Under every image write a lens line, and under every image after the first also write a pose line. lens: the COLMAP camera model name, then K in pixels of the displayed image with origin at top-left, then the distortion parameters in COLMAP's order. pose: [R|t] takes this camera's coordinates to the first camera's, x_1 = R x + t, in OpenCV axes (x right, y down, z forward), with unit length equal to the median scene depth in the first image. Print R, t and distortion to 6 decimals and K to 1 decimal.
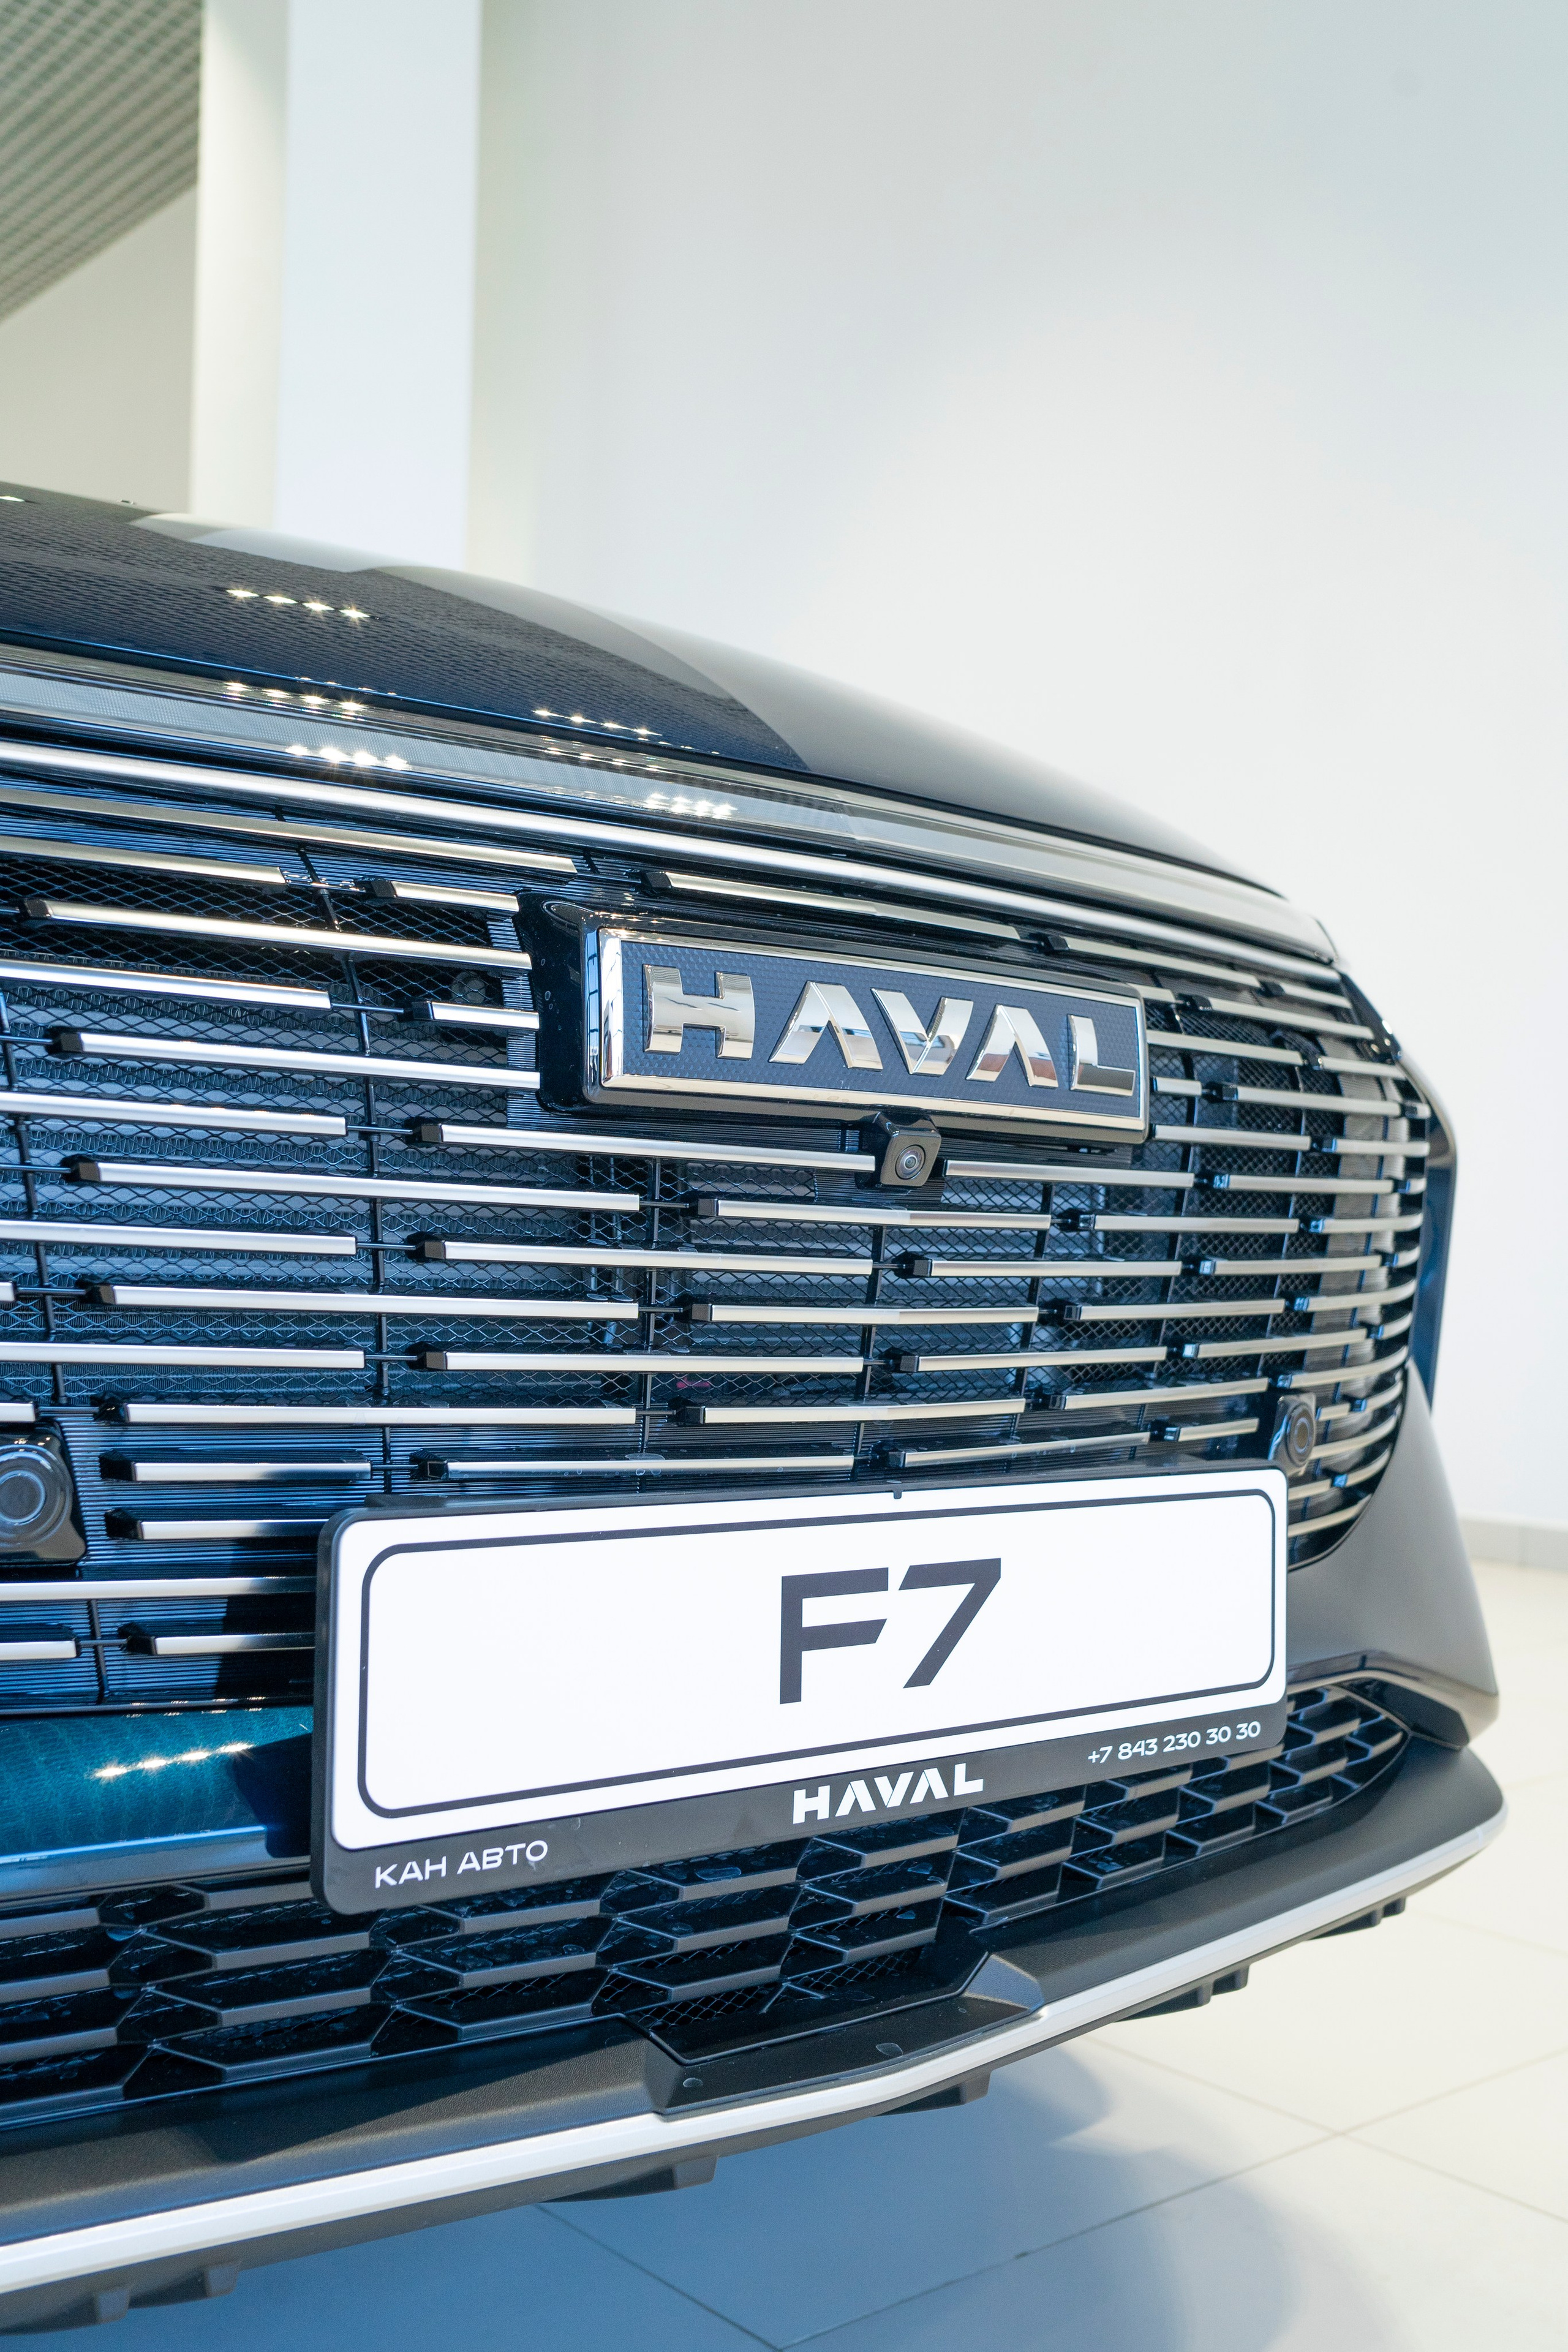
lens RADIAL K [[2339.6, 0, 784.0], [0, 2339.6, 1176.0], [0, 0, 1]] dist [-0.032733, 0.144559]
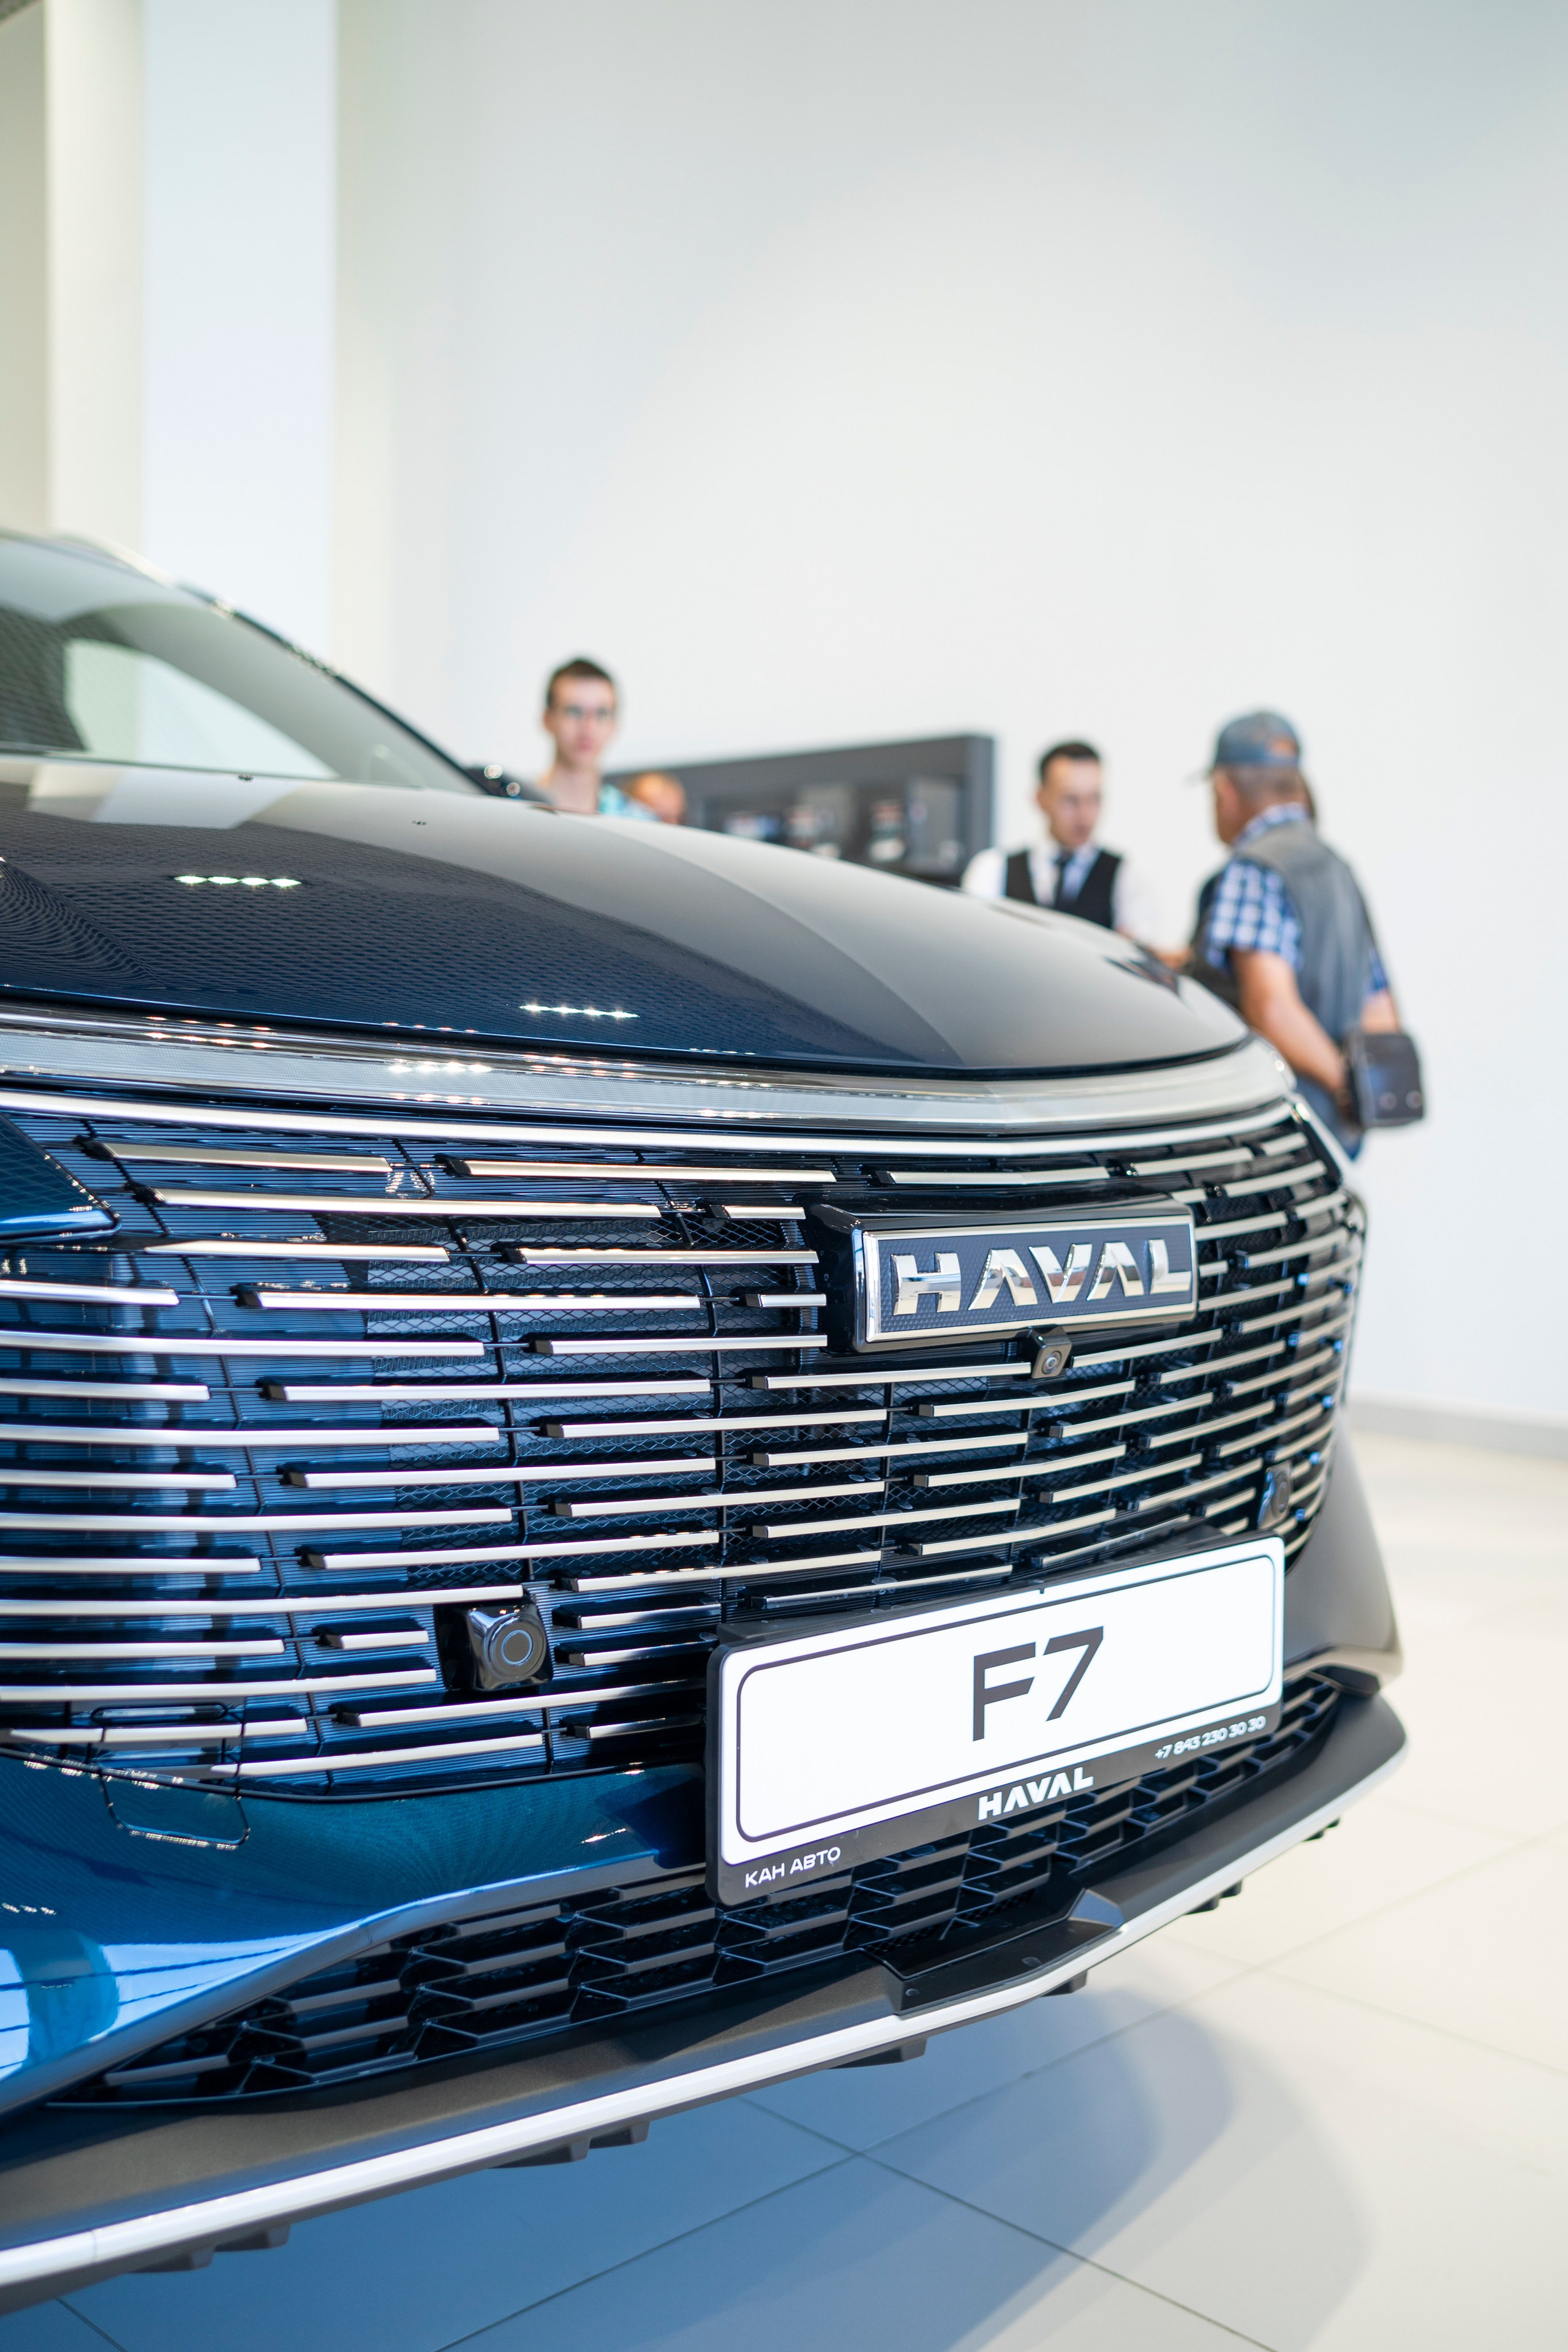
lens RADIAL K [[2371.5, 0, 784.0], [0, 2371.5, 1176.0], [0, 0, 1]] dist [-0.033670, 0.028848]
pose [[0.996753, -0.010001, 0.079893, -0.231744], [0.003703, 0.996899, 0.078599, -0.242603], [-0.080432, -0.078048, 0.993700, -0.435868]]
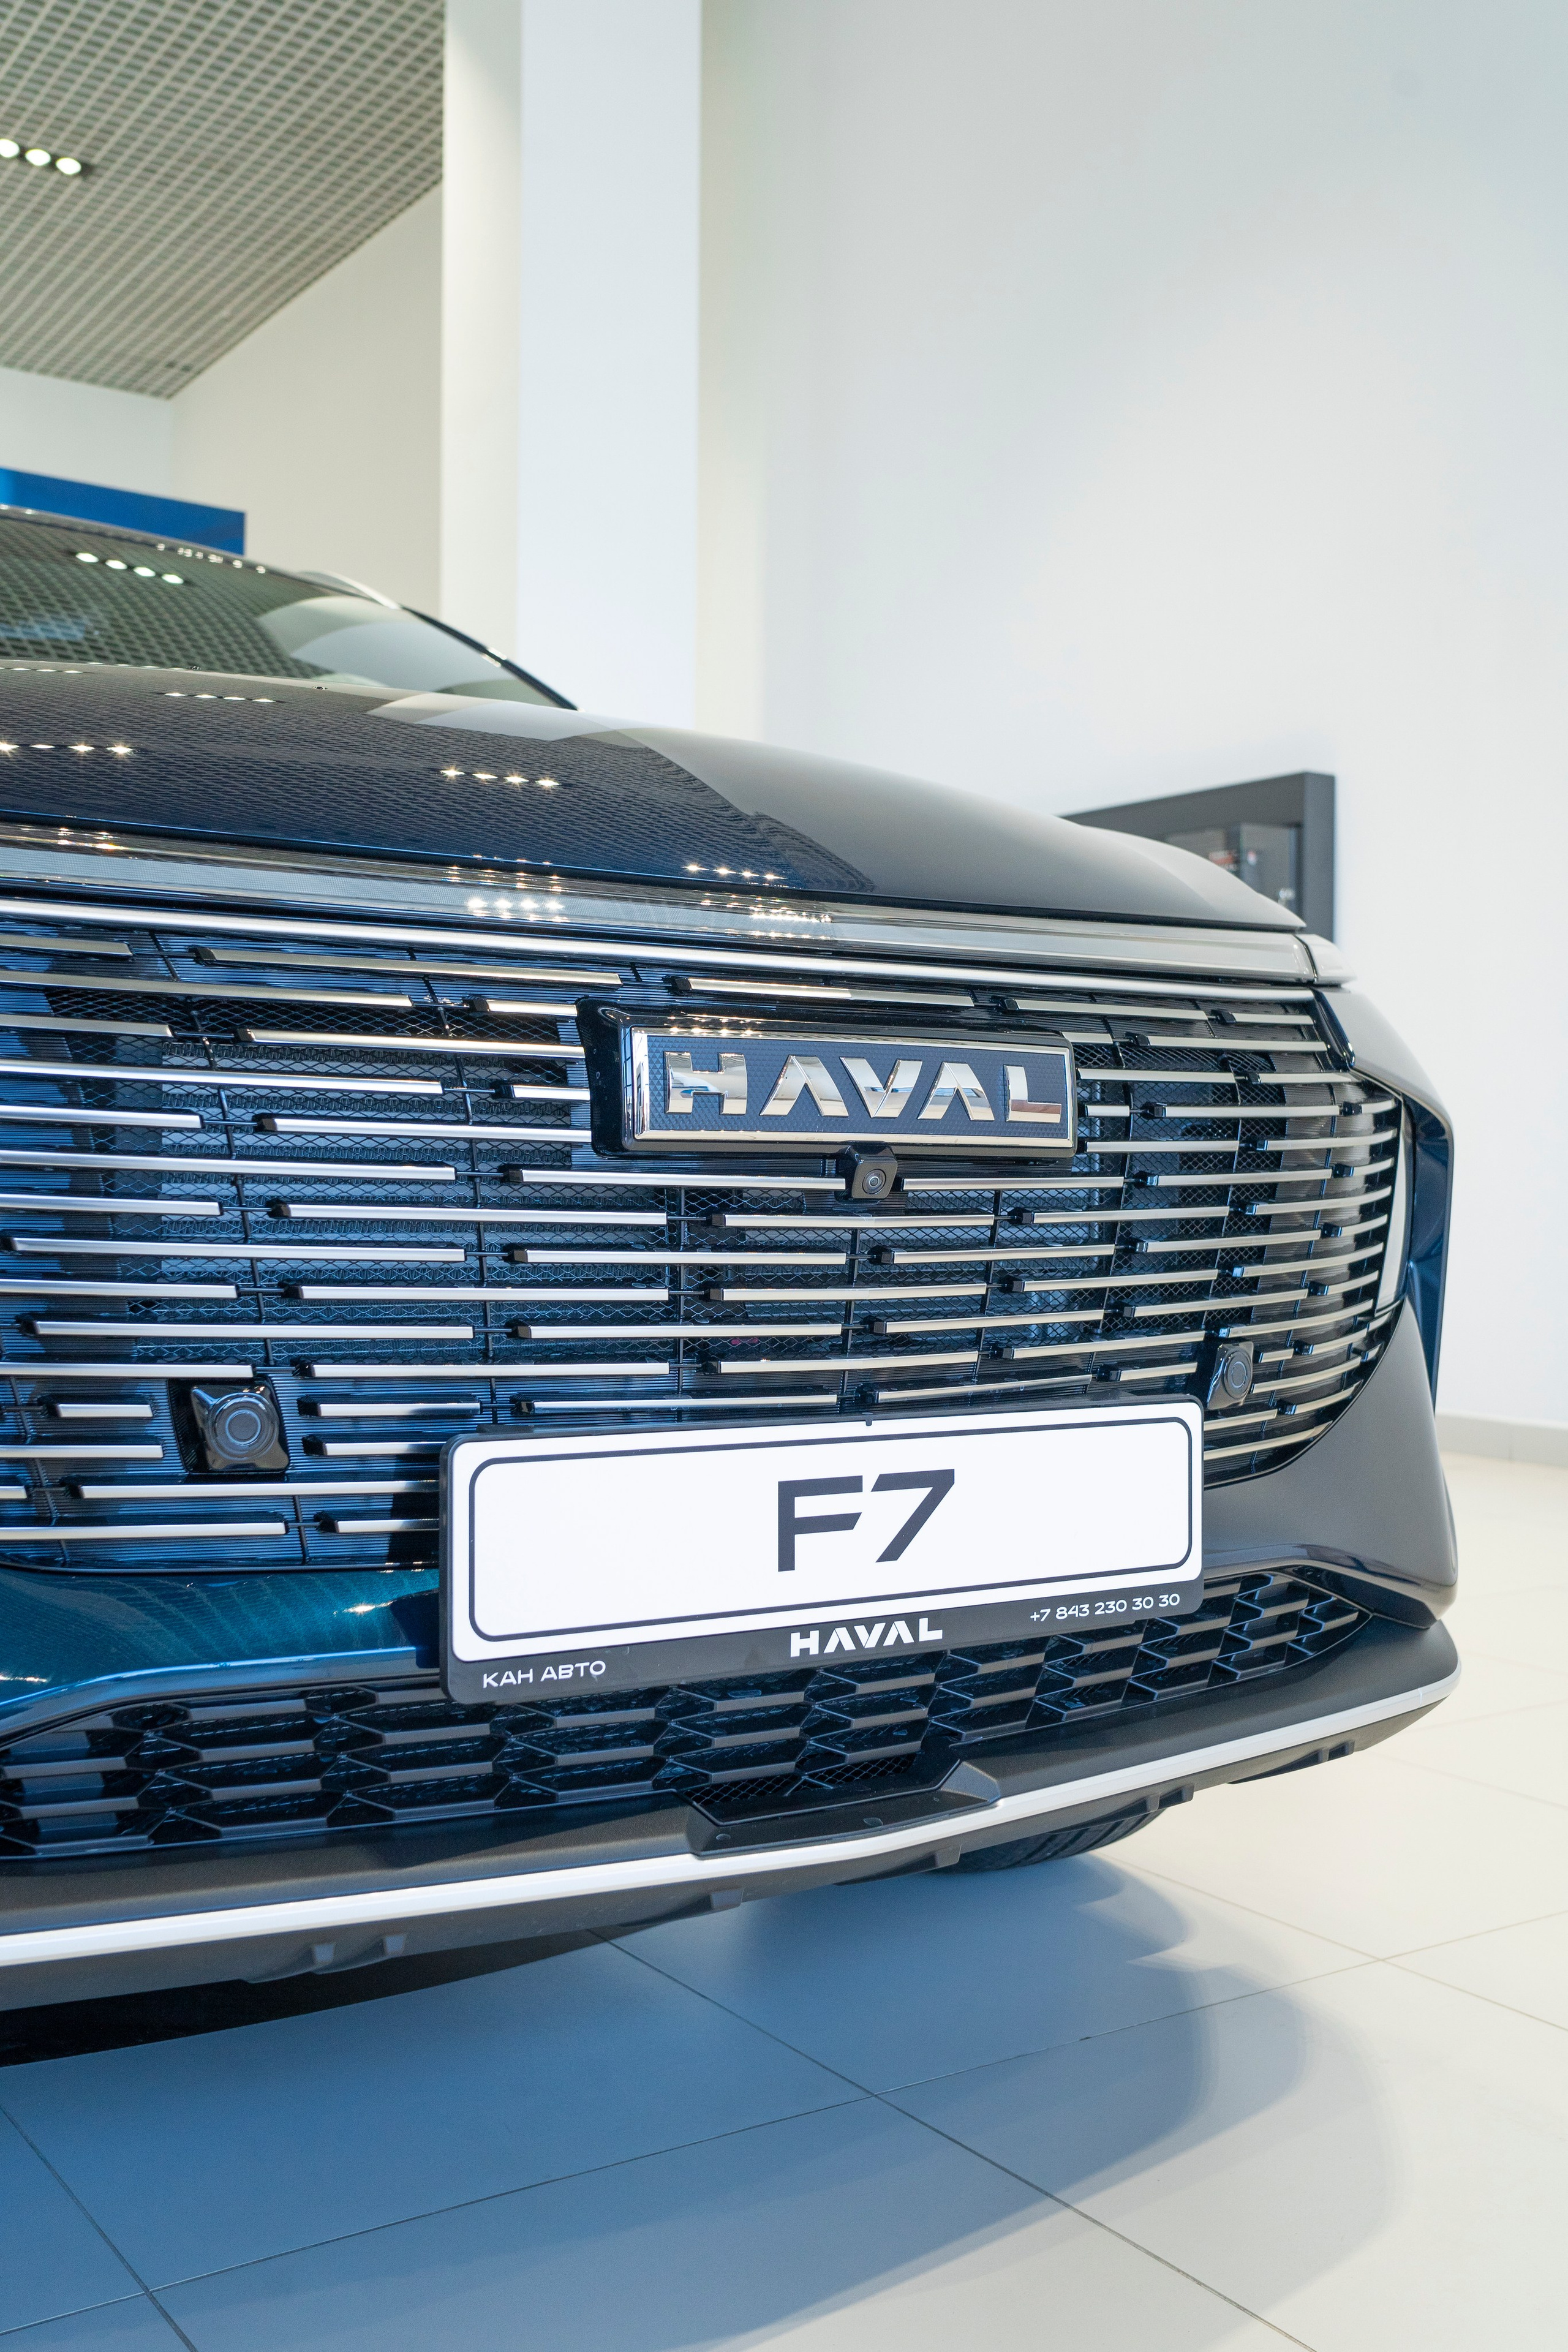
lens RADIAL K [[2356.2, 0, 784.0], [0, 2356.2, 1176.0], [0, 0, 1]] dist [-0.033518, -0.002749]
pose [[0.992919, -0.016661, -0.117615, 0.169538], [0.020350, 0.999336, 0.030234, -0.053879], [0.117033, -0.032413, 0.992599, -0.391561]]
